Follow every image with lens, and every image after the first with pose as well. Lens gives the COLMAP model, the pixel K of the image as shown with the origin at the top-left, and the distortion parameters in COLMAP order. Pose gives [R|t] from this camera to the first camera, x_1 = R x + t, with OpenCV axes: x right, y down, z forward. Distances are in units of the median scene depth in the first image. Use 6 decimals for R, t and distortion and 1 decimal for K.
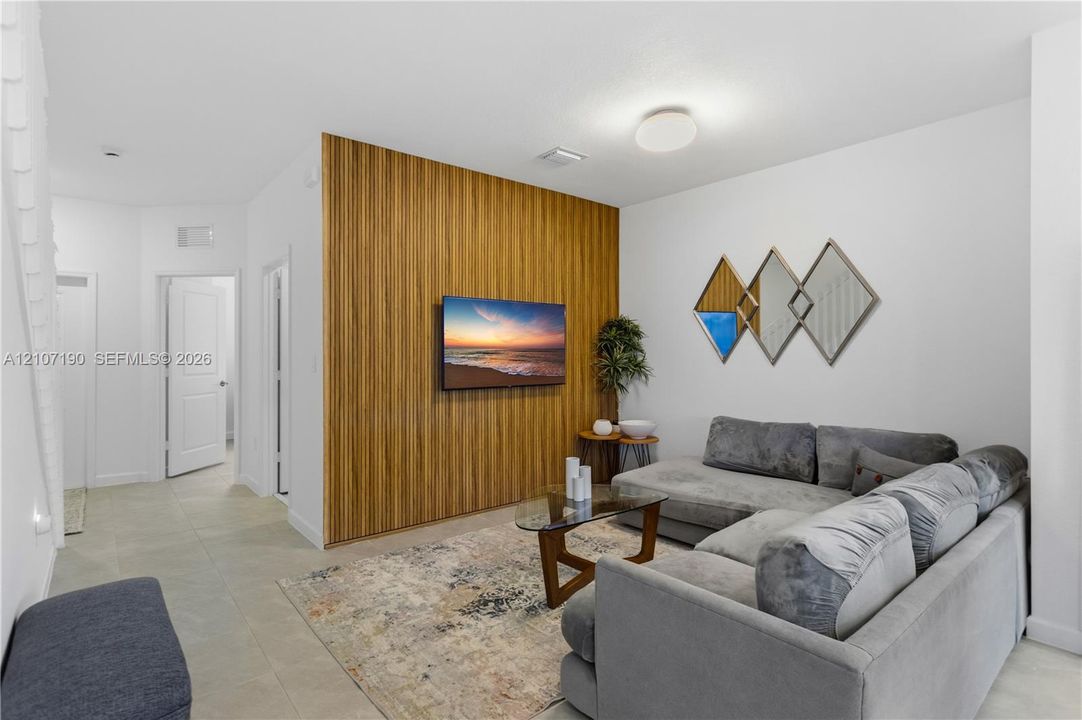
lens RADIAL K [[527.5, 0, 532.6], [0, 527.5, 346.6], [0, 0, 1]] dist [0.004831, -0.000432]
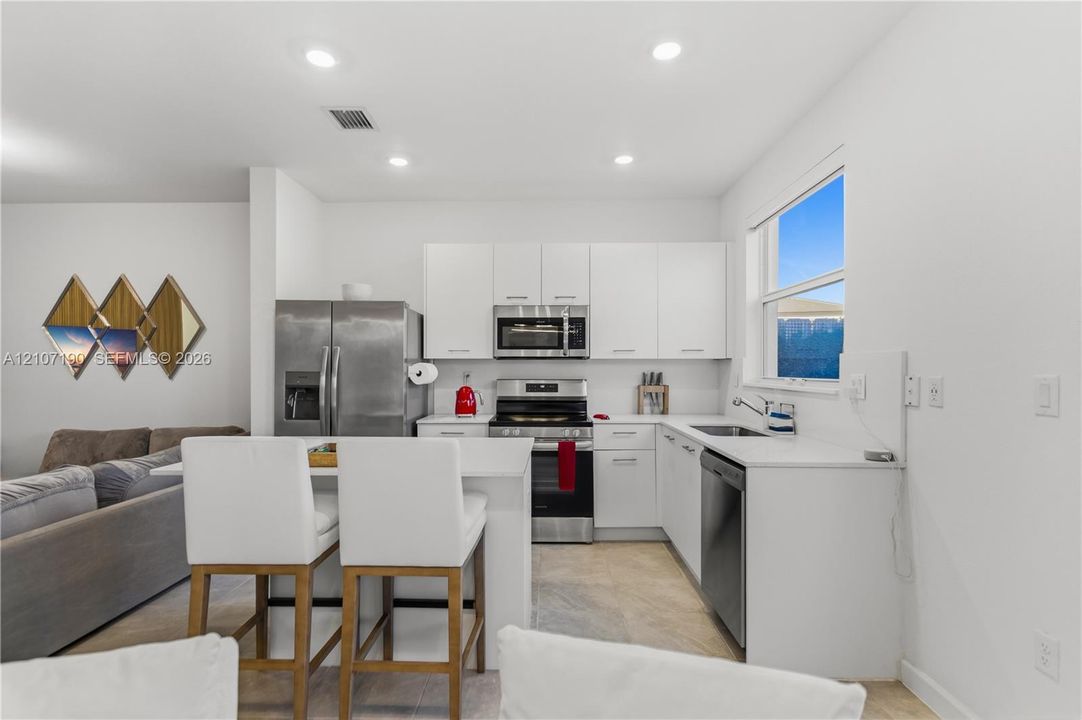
lens RADIAL K [[527.5, 0, 536.6], [0, 527.5, 367.0], [0, 0, 1]] dist [0.004831, -0.000432]
pose [[0.649533, 0.000907, 0.760333, 0.171739], [-0.005123, 0.999982, 0.003183, -0.000816], [-0.760316, -0.005962, 0.649526, -0.409936]]
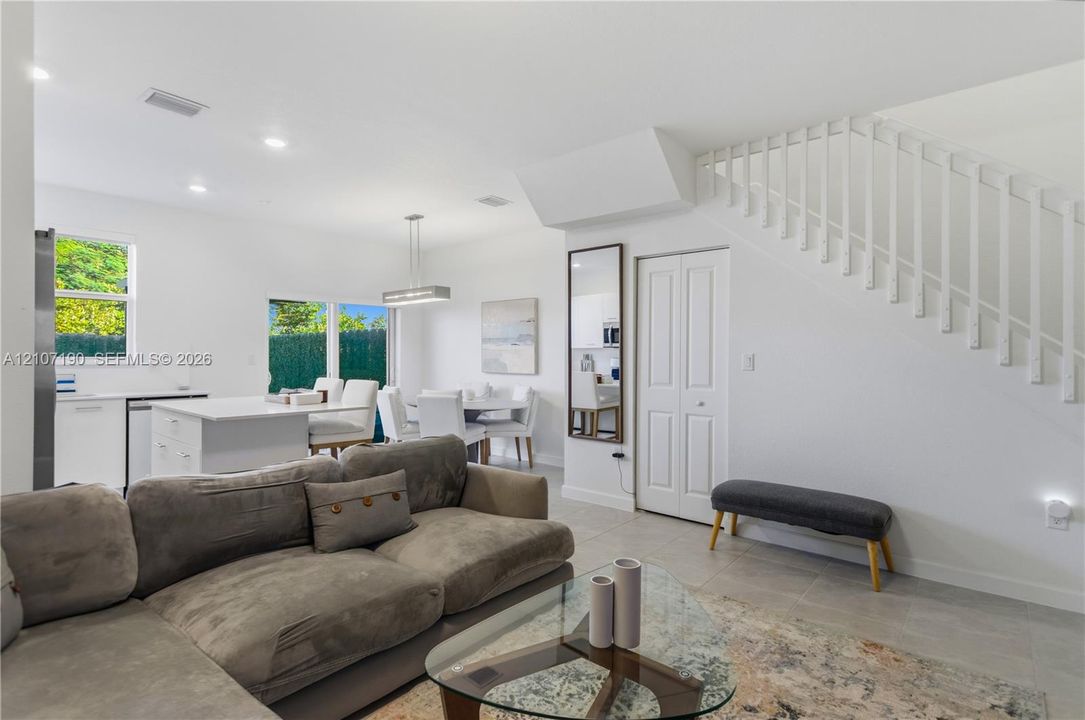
lens RADIAL K [[529.0, 0, 536.6], [0, 529.0, 356.8], [0, 0, 1]] dist [0.004831, -0.000432]
pose [[-0.985987, -0.006020, -0.166712, 0.188011], [-0.005007, 0.999966, -0.006498, 0.021389], [0.166745, -0.005572, -0.985984, 1.142054]]
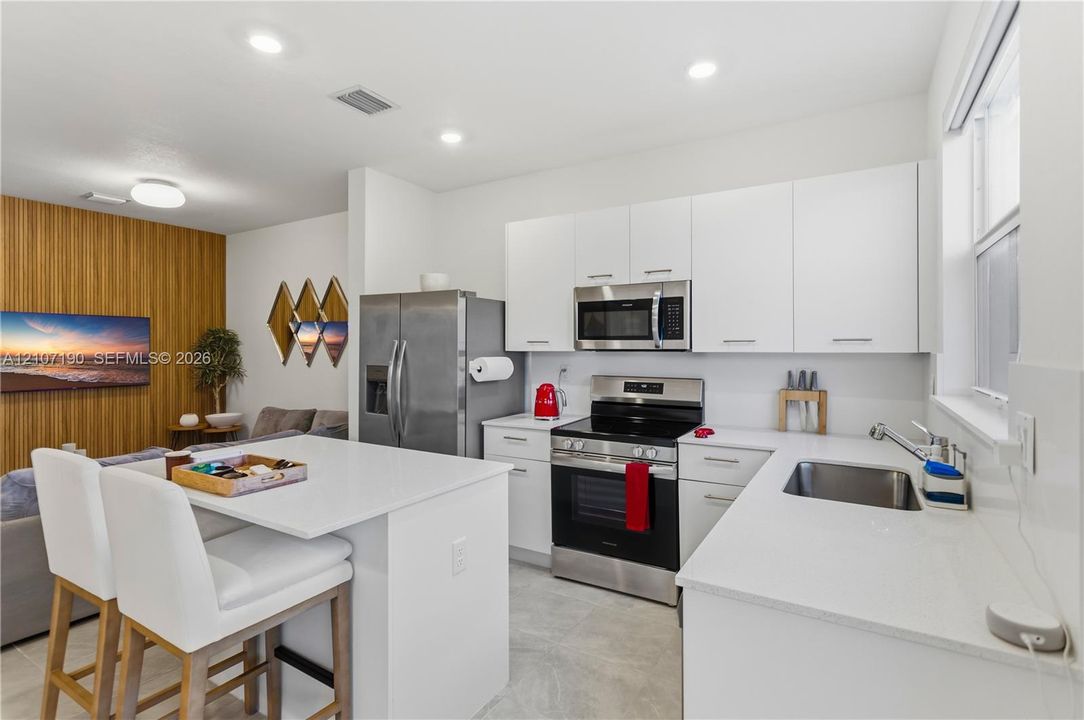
lens RADIAL K [[528.5, 0, 536.0], [0, 528.5, 346.2], [0, 0, 1]] dist [0.004831, -0.000432]
pose [[0.943644, -0.001110, 0.330961, 0.563965], [-0.000994, 0.999980, 0.006190, -0.027720], [-0.330962, -0.006170, 0.943624, -0.465288]]
